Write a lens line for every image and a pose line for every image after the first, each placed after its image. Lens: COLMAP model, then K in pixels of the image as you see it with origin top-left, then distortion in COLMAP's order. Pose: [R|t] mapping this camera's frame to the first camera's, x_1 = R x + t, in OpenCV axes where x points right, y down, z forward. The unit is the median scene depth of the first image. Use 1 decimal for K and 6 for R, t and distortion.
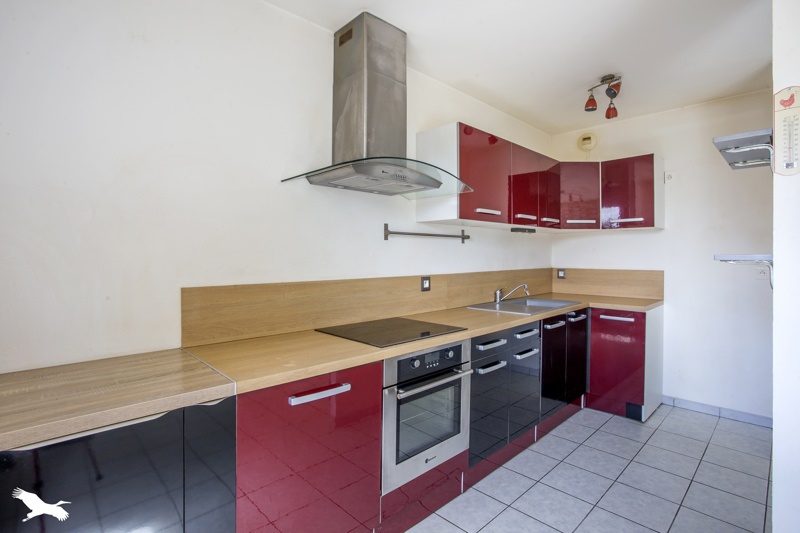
lens RADIAL K [[395.0, 0, 396.8], [0, 395.0, 259.4], [0, 0, 1]] dist [-0.059325, -0.000046]
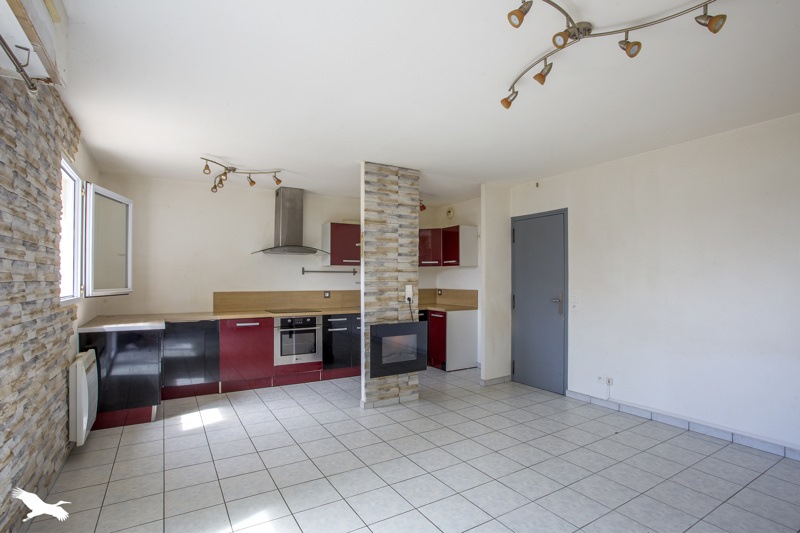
lens RADIAL K [[395.9, 0, 402.8], [0, 395.9, 283.6], [0, 0, 1]] dist [-0.058131, 0.000223]
pose [[0.975235, 0.003391, -0.221147, 1.057655], [-0.003669, 0.999993, -0.000846, 0.002740], [0.221143, 0.001636, 0.975240, -1.120385]]
